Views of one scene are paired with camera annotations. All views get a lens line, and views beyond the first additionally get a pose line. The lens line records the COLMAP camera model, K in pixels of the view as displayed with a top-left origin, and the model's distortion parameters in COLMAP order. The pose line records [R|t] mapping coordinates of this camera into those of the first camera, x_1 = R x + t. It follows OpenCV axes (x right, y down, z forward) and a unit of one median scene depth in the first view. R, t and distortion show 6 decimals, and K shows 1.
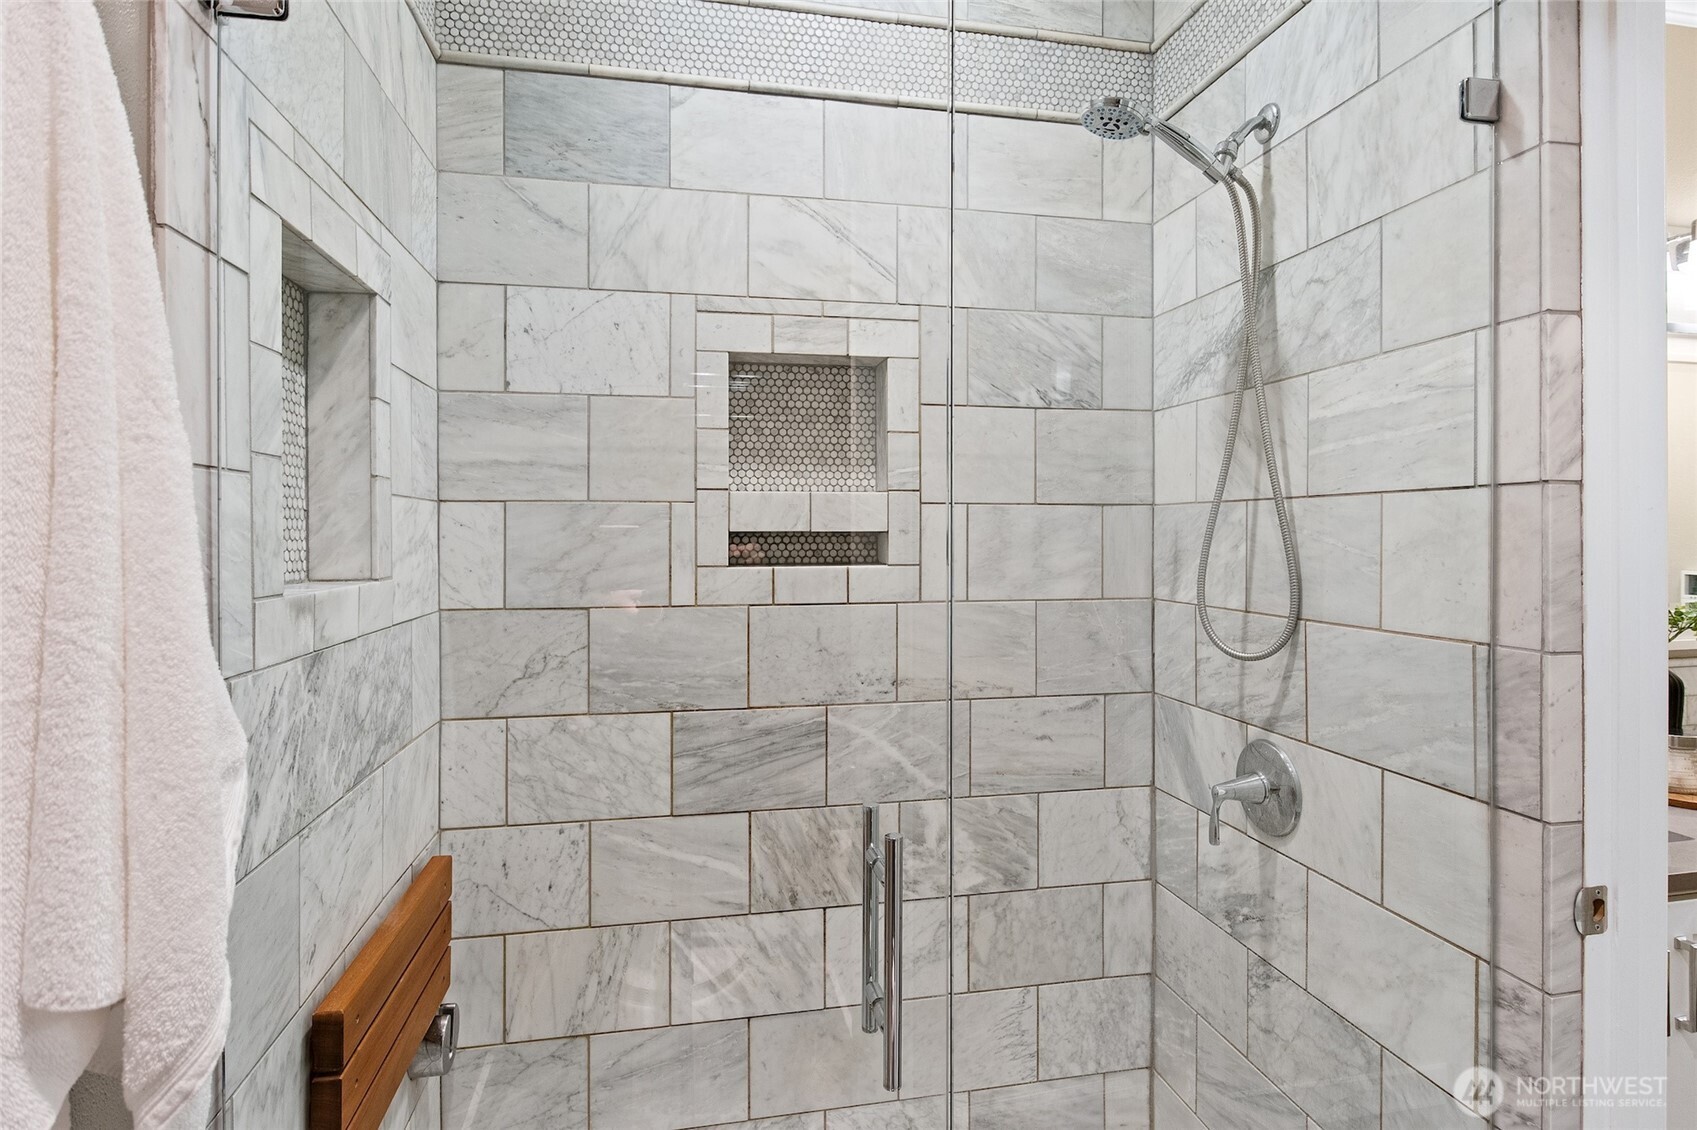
lens RADIAL K [[863.3, 0, 887.9], [0, 863.3, 536.9], [0, 0, 1]] dist [0.025404, -0.002218]
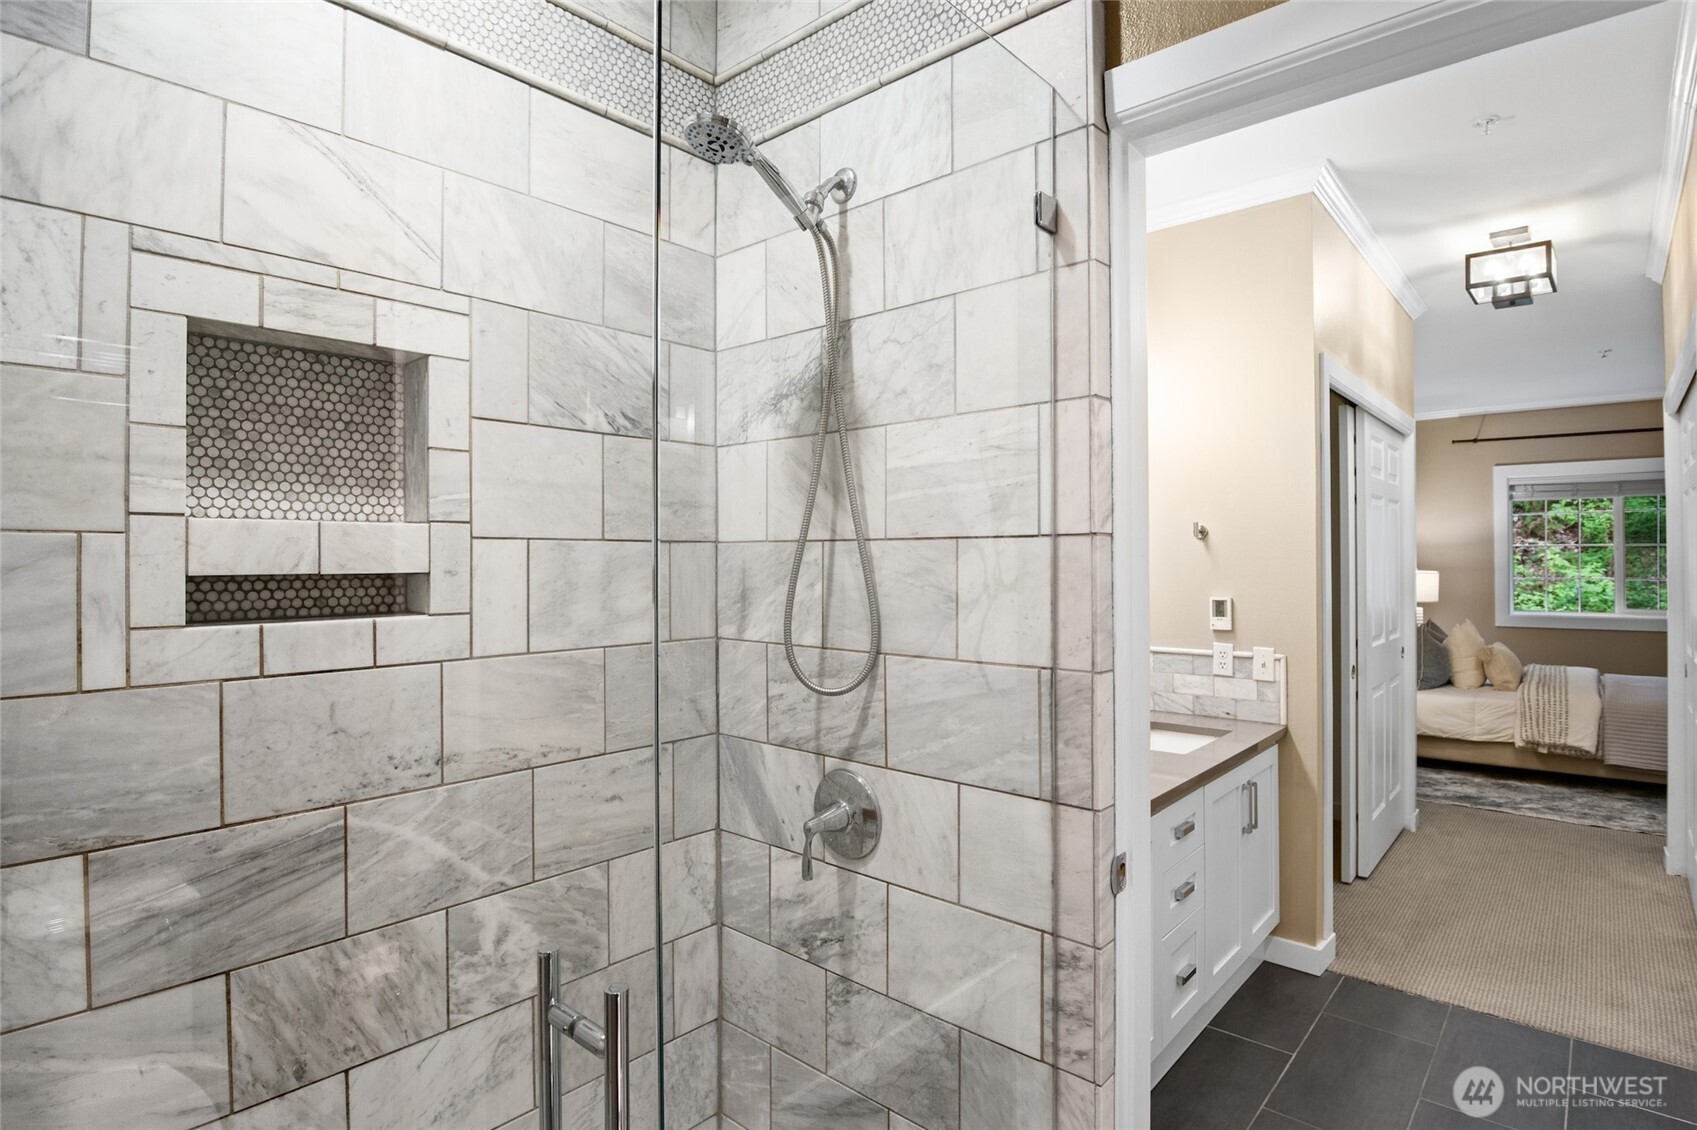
lens RADIAL K [[850.3, 0, 865.4], [0, 850.3, 561.9], [0, 0, 1]] dist [-0.006441, -0.002333]
pose [[0.817582, -0.001364, 0.575811, -0.130431], [0.002947, 0.999994, -0.001815, -0.014668], [-0.575805, 0.003180, 0.817581, 0.136266]]
